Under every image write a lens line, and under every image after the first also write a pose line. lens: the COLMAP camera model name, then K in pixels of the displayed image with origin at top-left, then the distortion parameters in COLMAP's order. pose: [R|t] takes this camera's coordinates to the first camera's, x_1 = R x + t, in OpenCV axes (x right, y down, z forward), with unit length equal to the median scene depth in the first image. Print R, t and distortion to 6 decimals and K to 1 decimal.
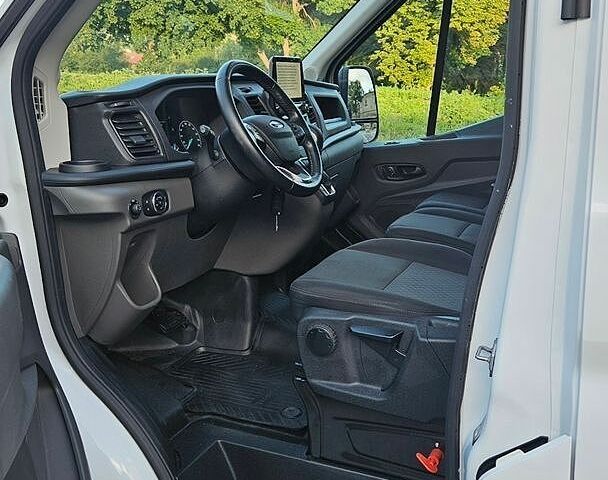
lens RADIAL K [[738.7, 0, 304.0], [0, 738.7, 240.0], [0, 0, 1]] dist [0.038619, 0.028205]
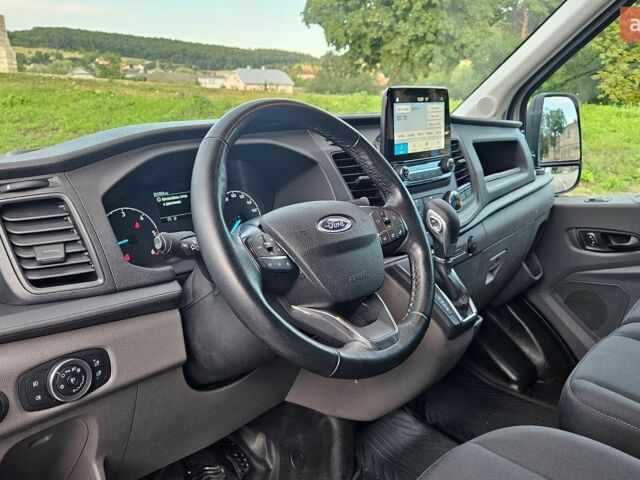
lens RADIAL K [[587.0, 0, 320.0], [0, 587.0, 240.0], [0, 0, 1]] dist [0.031051, 0.003400]
pose [[0.945387, 0.073941, -0.317451, 0.068391], [-0.066626, 0.997204, 0.033855, -0.129421], [0.319067, -0.010856, 0.947670, 0.499123]]
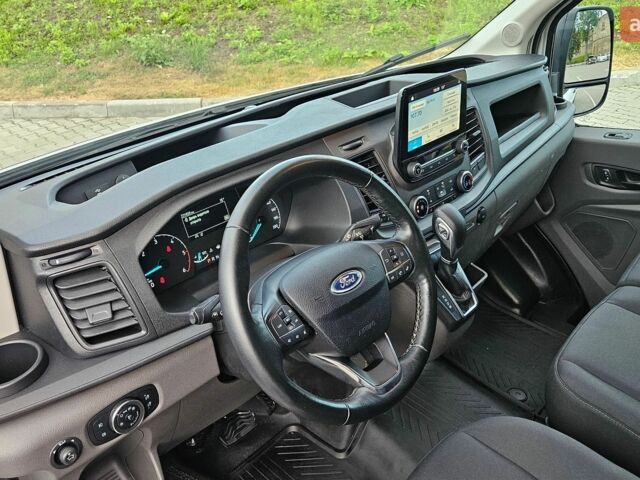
lens RADIAL K [[587.0, 0, 320.0], [0, 587.0, 240.0], [0, 0, 1]] dist [0.031051, 0.003400]
pose [[0.934380, 0.156524, -0.320053, 0.068992], [-0.057731, 0.952971, 0.297513, -0.262825], [0.351569, -0.259513, 0.899473, 0.484292]]
